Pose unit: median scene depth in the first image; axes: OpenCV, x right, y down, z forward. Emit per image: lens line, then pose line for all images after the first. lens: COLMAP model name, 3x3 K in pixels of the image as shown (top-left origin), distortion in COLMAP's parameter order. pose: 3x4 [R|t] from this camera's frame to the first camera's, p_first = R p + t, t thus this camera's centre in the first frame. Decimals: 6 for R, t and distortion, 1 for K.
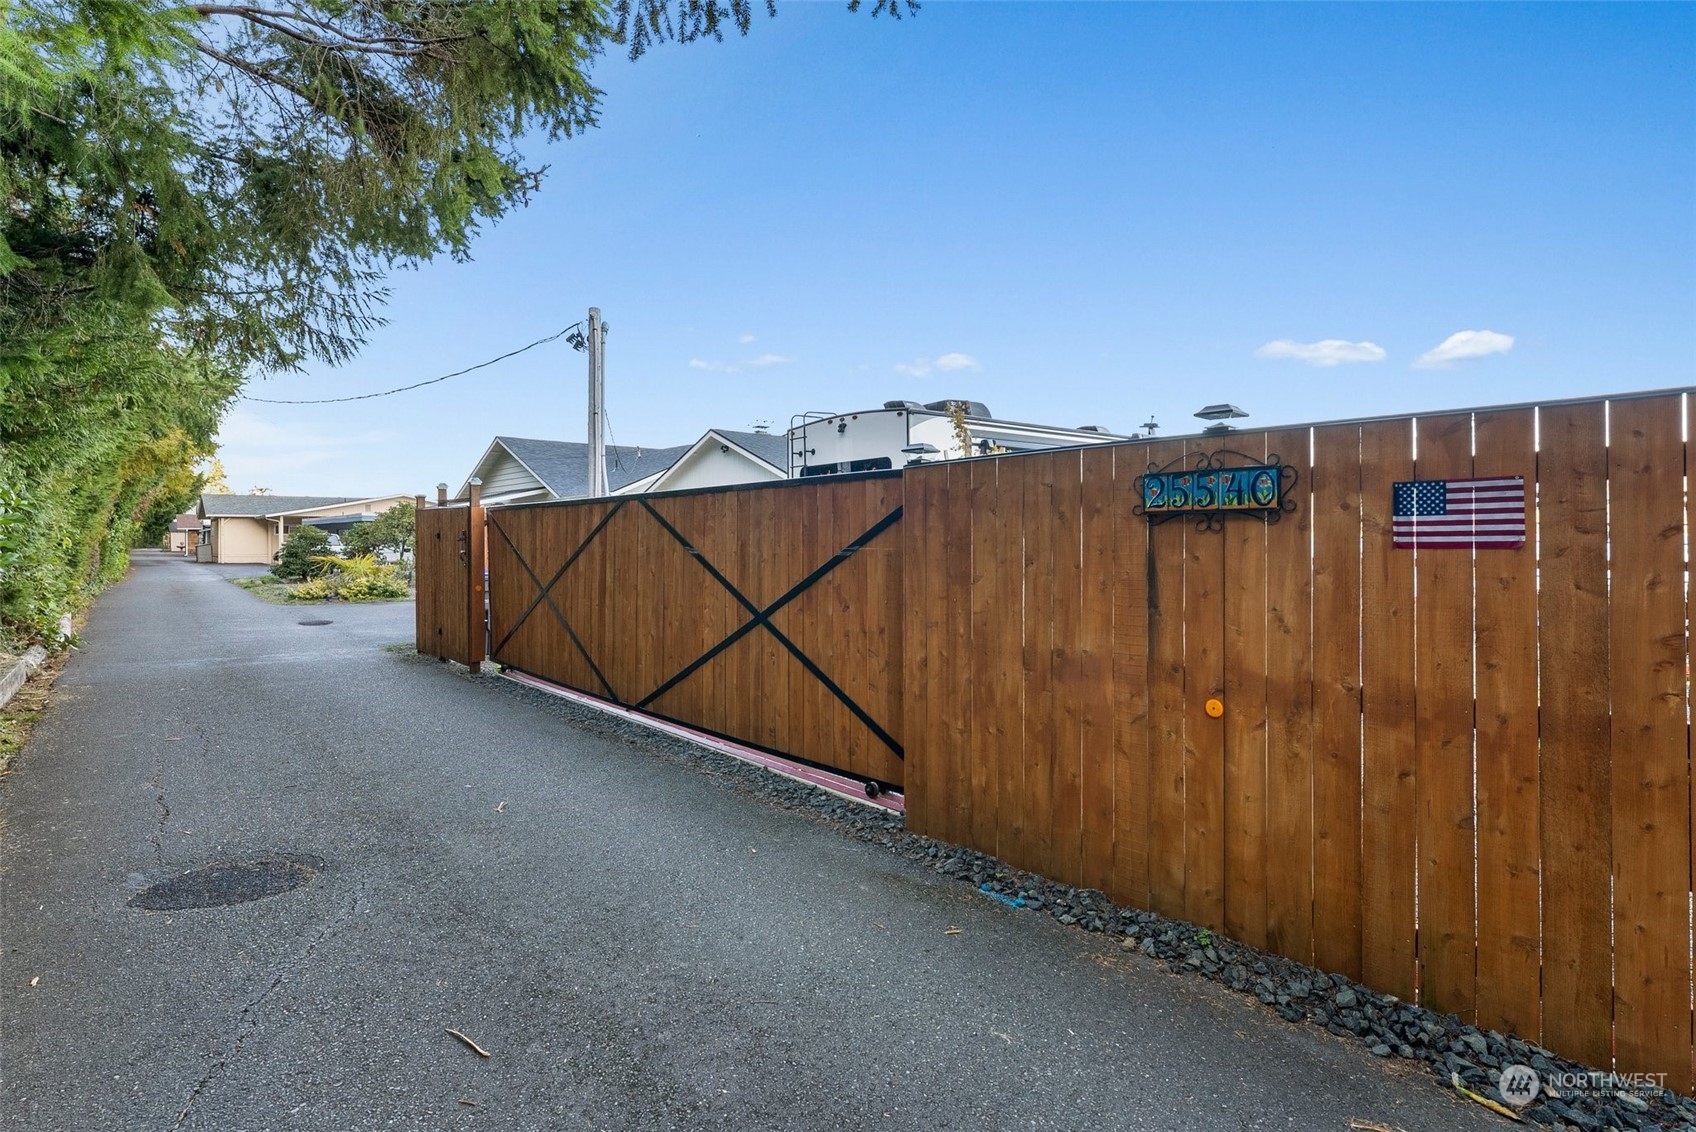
lens RADIAL K [[865.5, 0, 847.2], [0, 865.5, 537.2], [0, 0, 1]] dist [0.000034, -0.000017]
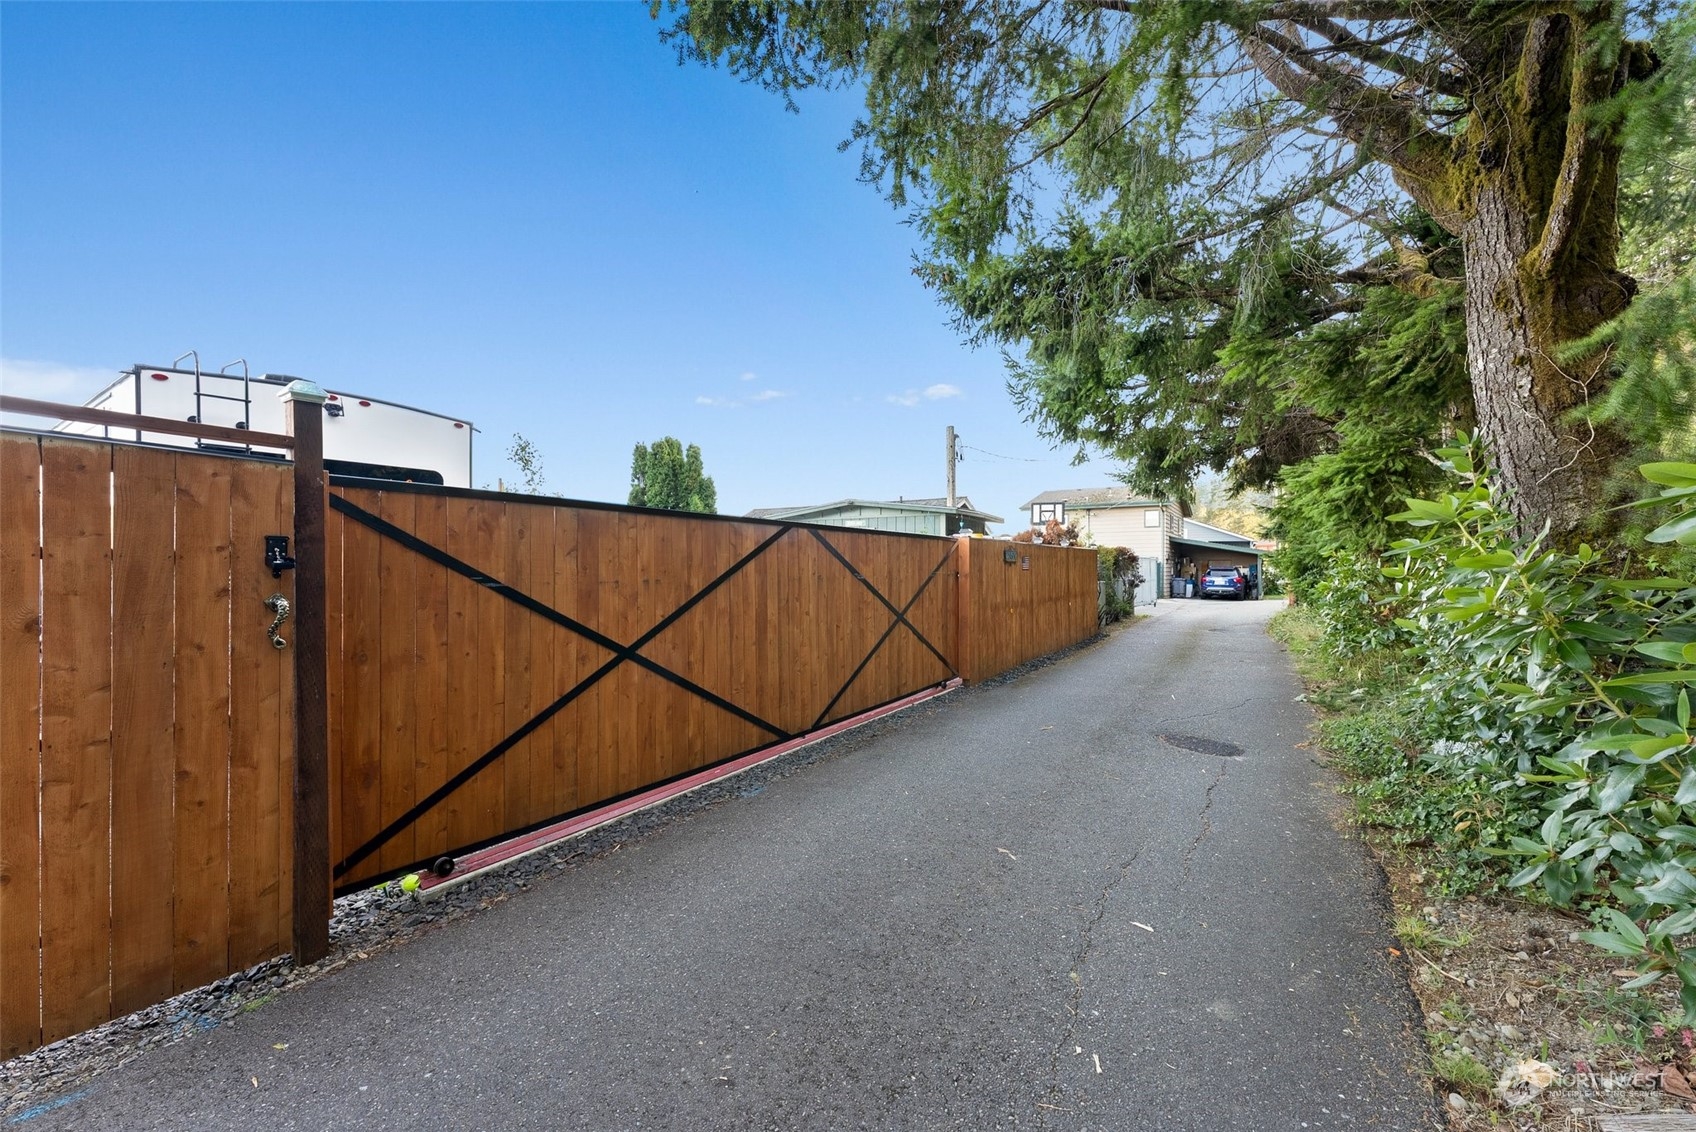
lens RADIAL K [[674.1, 0, 848.0], [0, 674.1, 566.0], [0, 0, 1]] dist [-0.000826, -0.000043]
pose [[-0.305564, 0.004823, 0.952159, -1.053650], [-0.001840, 0.999982, -0.005656, 0.005576], [-0.952170, -0.003480, -0.305549, 1.235104]]
